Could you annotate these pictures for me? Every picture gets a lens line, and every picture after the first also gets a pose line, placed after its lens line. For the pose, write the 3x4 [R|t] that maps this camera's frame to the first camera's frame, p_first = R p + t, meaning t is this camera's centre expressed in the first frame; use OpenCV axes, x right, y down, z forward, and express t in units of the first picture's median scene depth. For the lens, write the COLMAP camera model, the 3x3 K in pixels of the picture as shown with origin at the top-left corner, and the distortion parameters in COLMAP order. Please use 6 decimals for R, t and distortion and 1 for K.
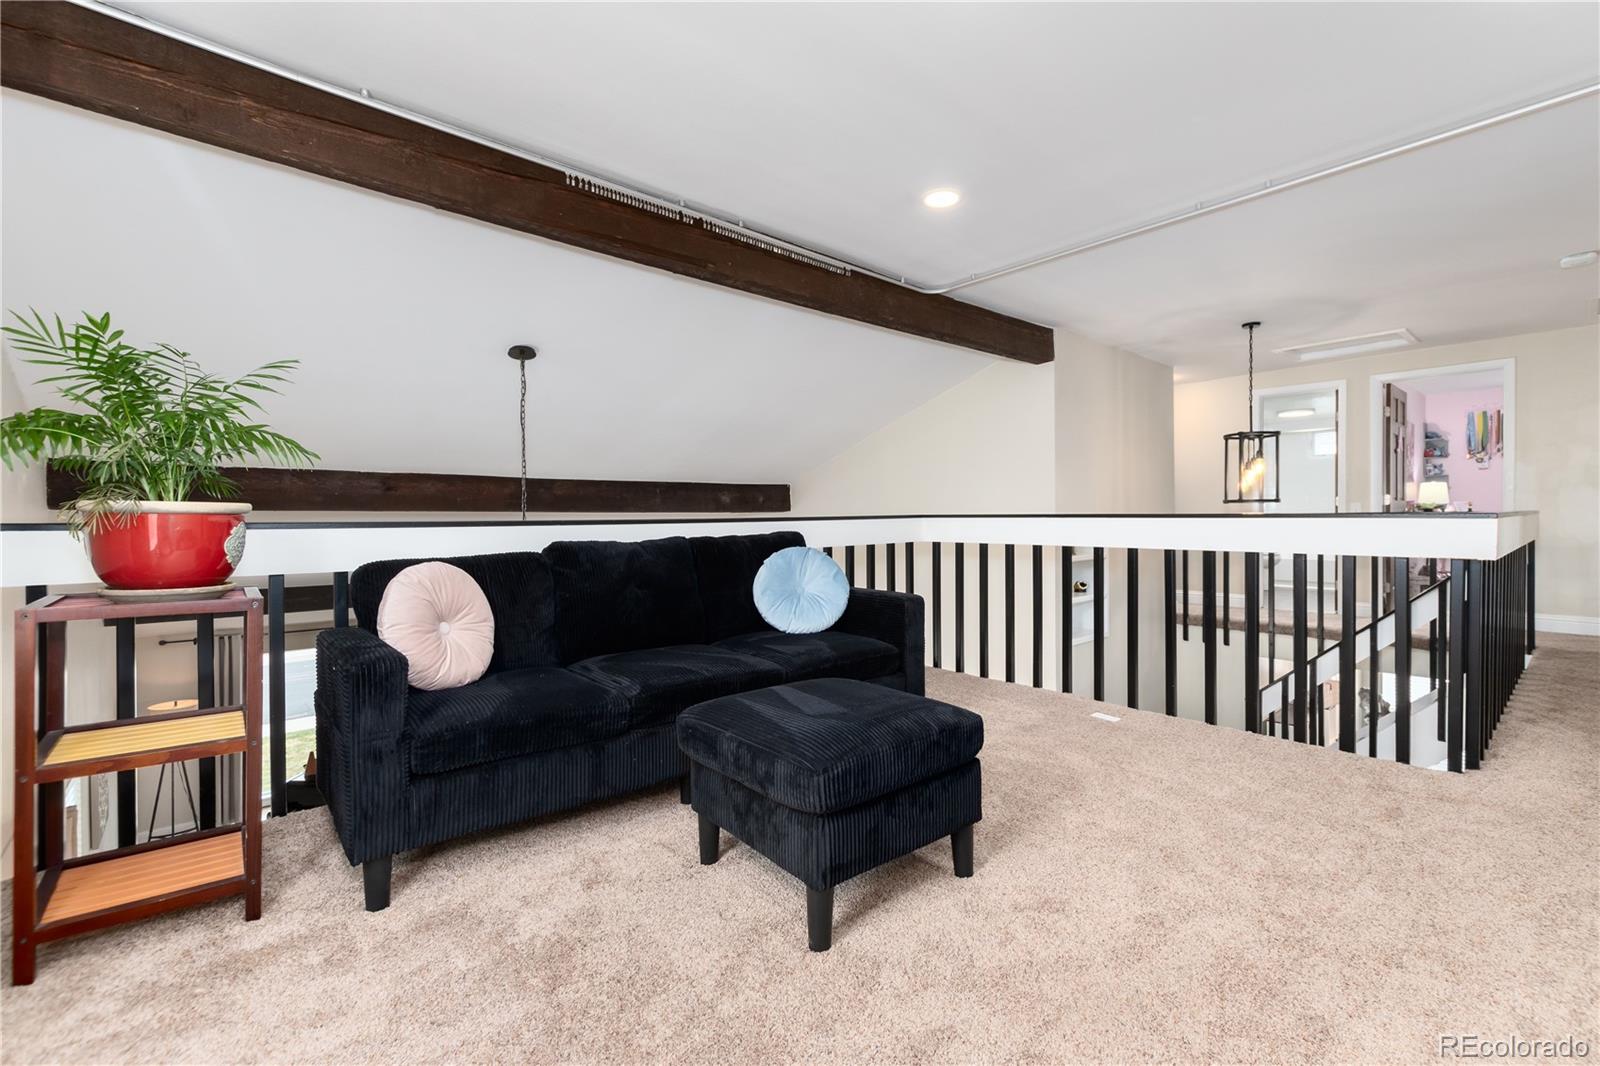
lens RADIAL K [[691.2, 0, 798.3], [0, 691.2, 517.2], [0, 0, 1]] dist [0.000475, -0.000403]
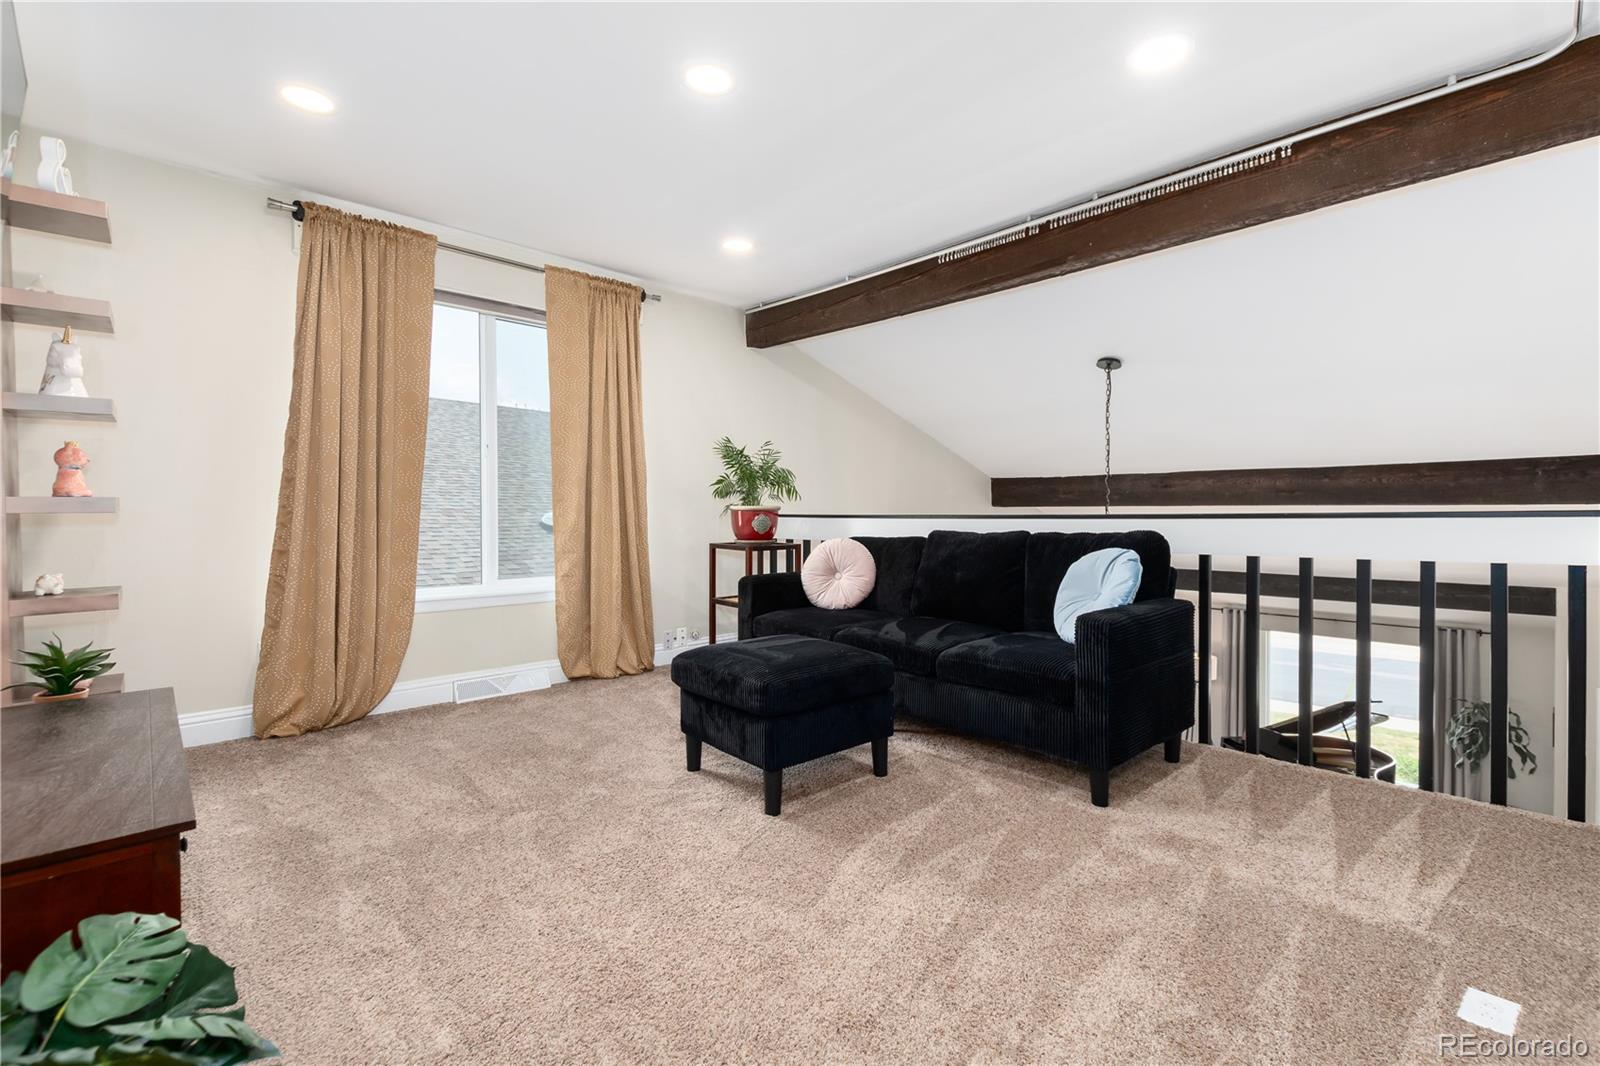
lens RADIAL K [[691.2, 0, 798.3], [0, 691.2, 517.2], [0, 0, 1]] dist [0.000475, -0.000403]
pose [[0.024219, 0.018783, -0.999530, 1.101762], [0.001094, 0.999822, 0.018815, -0.019323], [0.999706, -0.001549, 0.024194, 0.762755]]
